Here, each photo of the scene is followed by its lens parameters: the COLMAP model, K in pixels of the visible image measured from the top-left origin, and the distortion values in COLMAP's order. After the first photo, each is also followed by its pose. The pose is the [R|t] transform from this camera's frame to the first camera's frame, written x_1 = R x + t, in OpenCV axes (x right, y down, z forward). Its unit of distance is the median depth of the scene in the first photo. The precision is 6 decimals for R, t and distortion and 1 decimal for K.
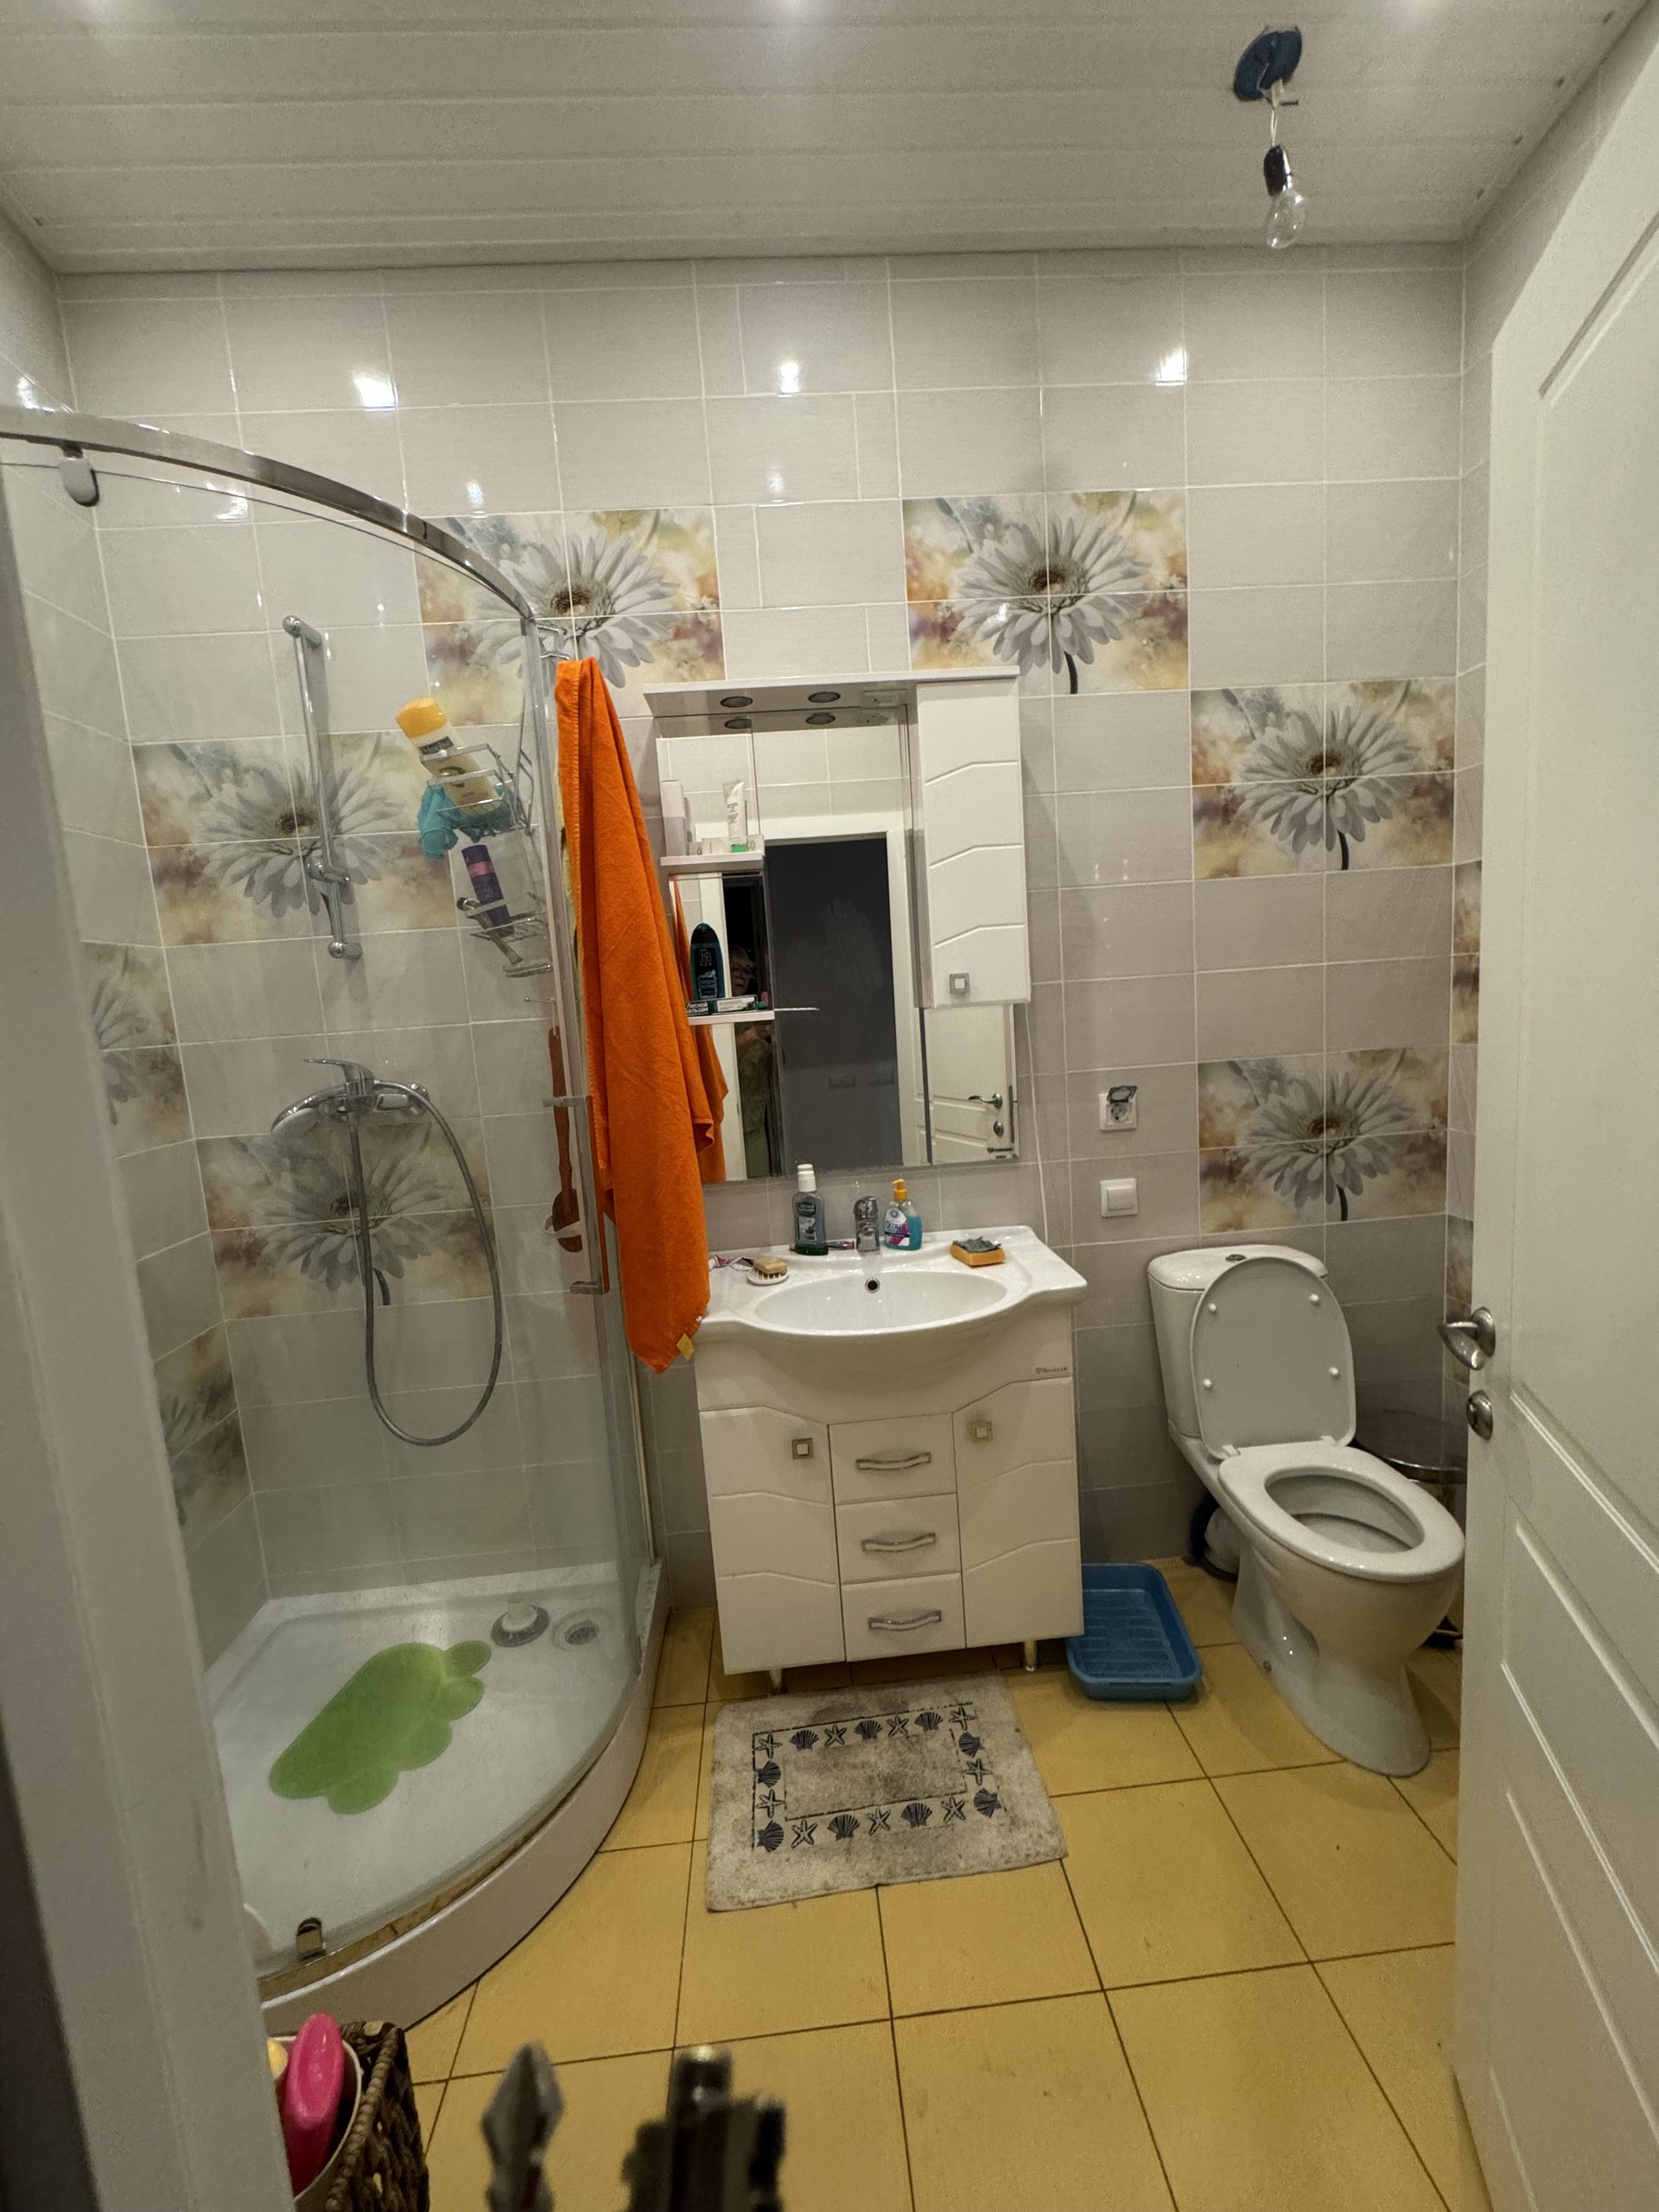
lens RADIAL K [[879.9, 0, 829.5], [0, 879.9, 1106.0], [0, 0, 1]] dist [-0.000327, 0.000415]
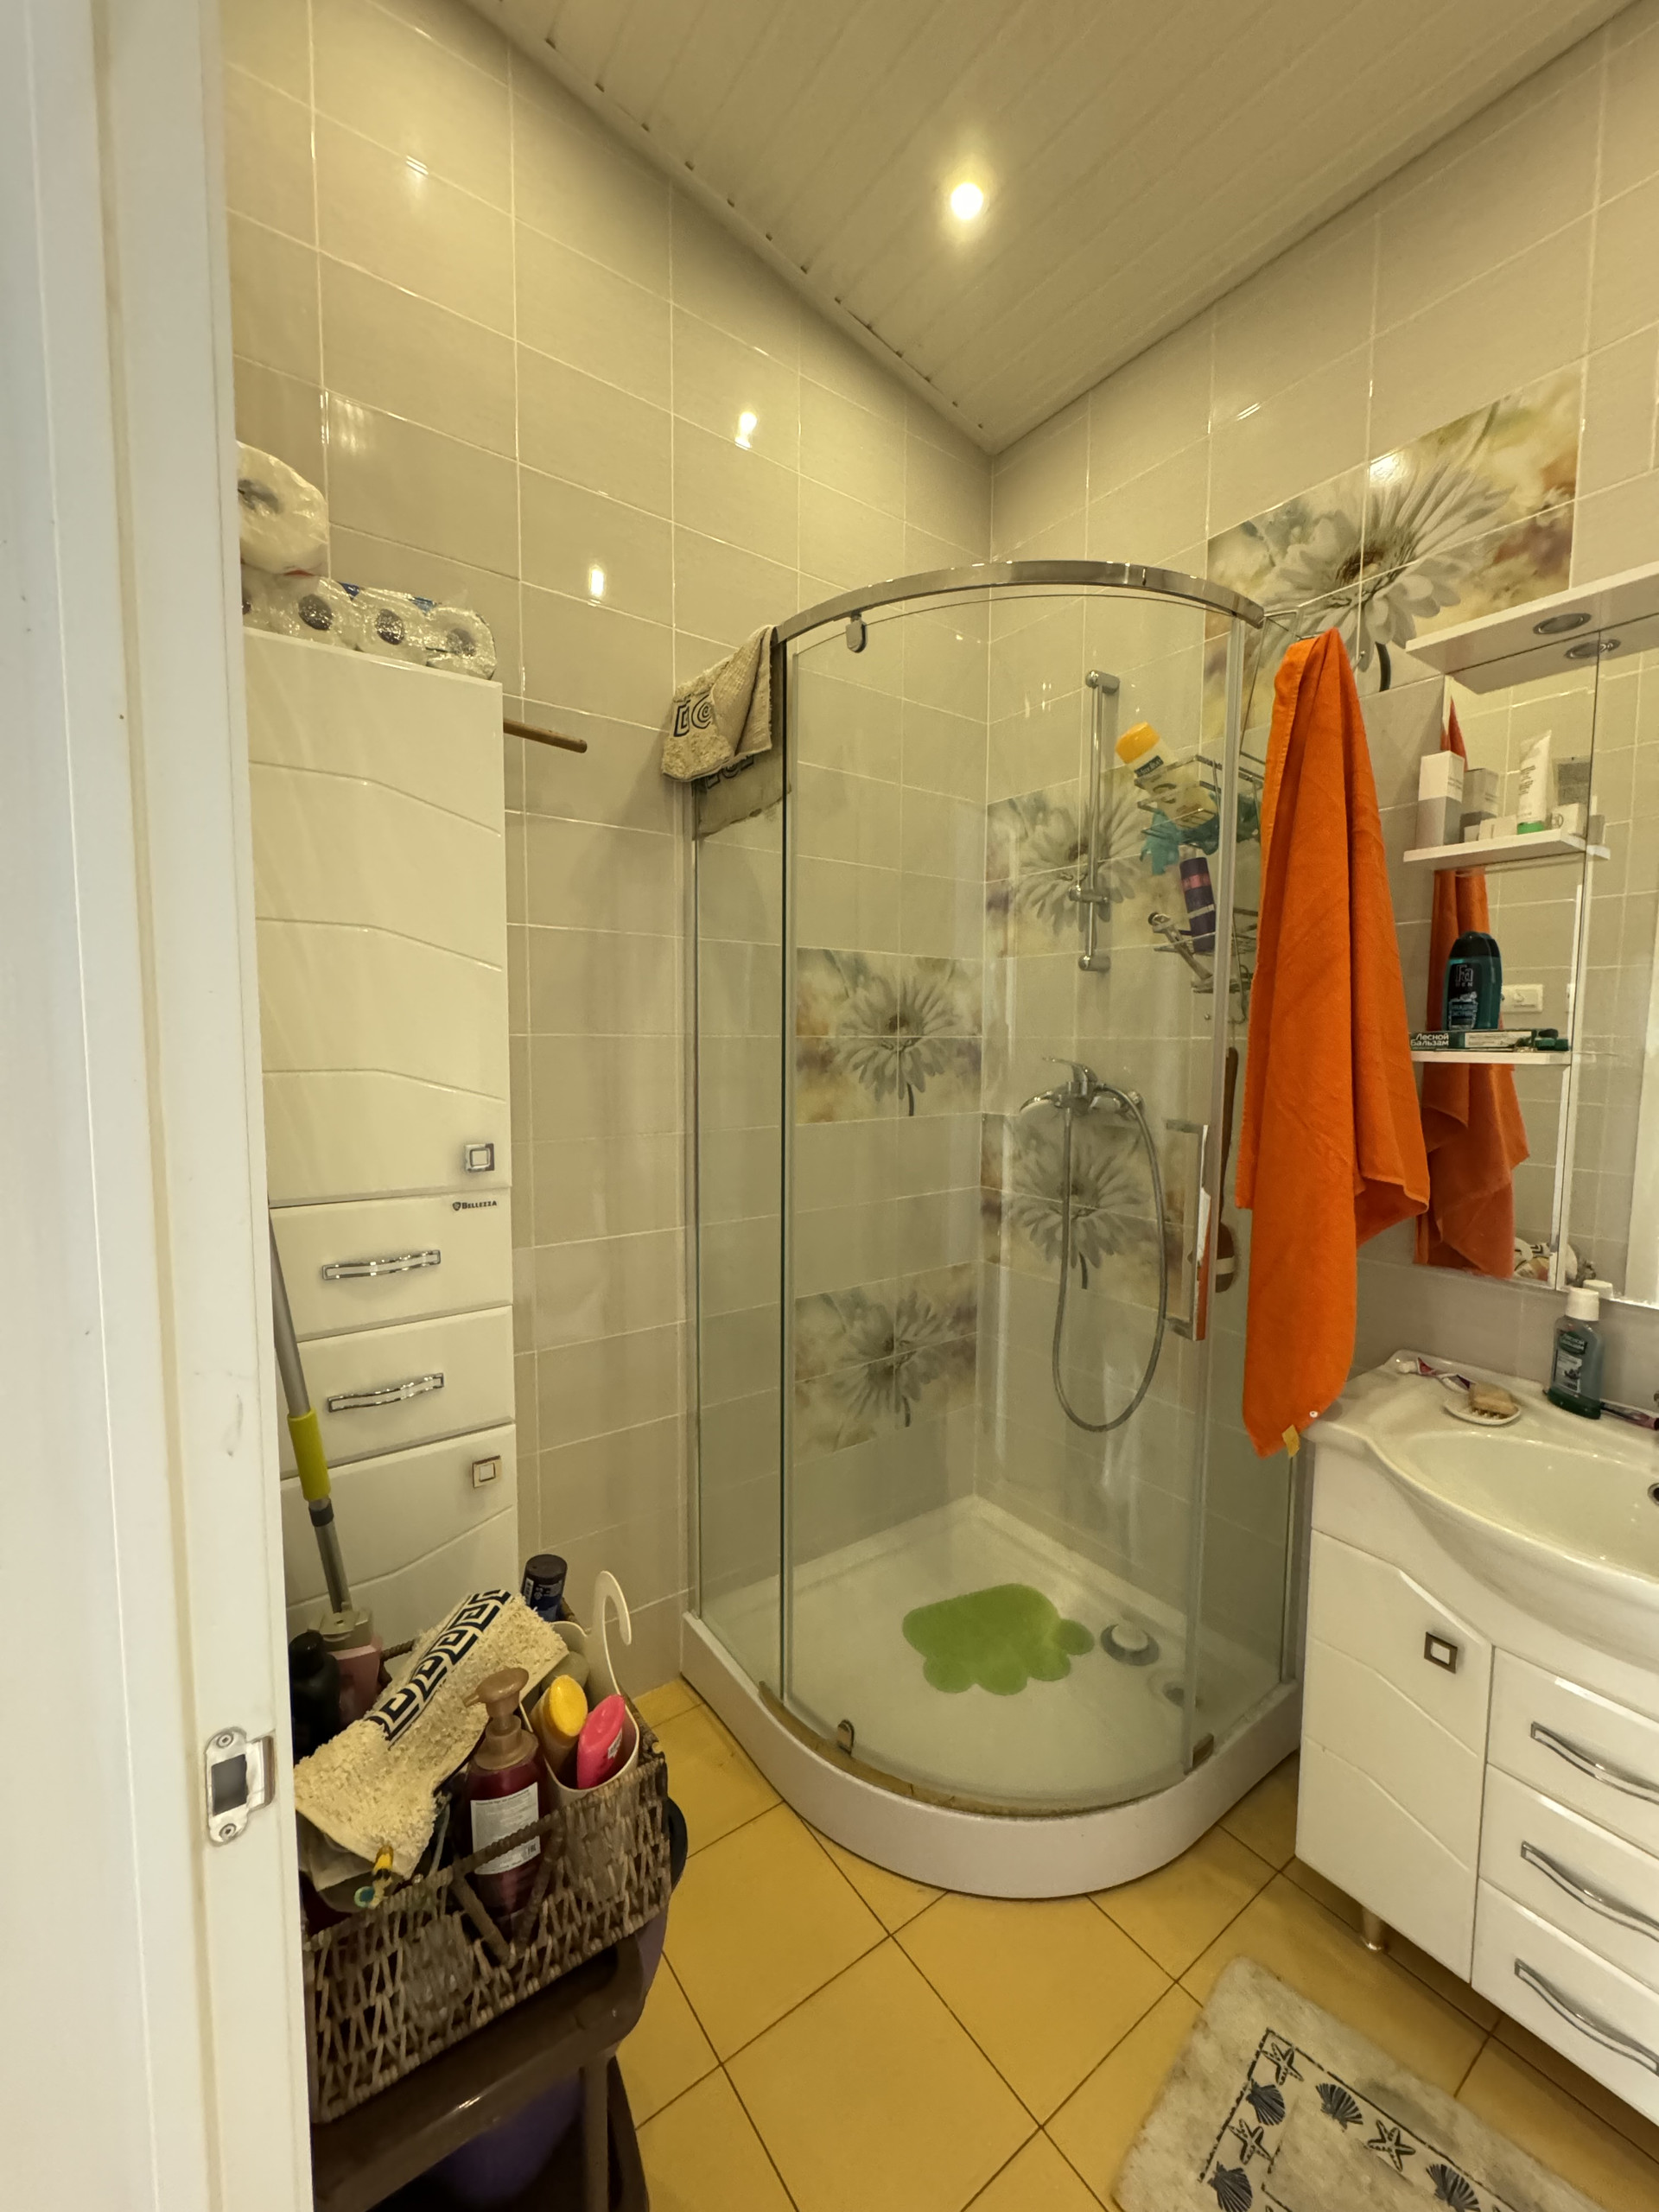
lens RADIAL K [[879.9, 0, 829.5], [0, 879.9, 1106.0], [0, 0, 1]] dist [-0.000327, 0.000415]
pose [[0.536613, 0.141075, -0.831952, 0.220115], [-0.148969, 0.986278, 0.071158, -0.029404], [0.830575, 0.085751, 0.550266, 0.131231]]
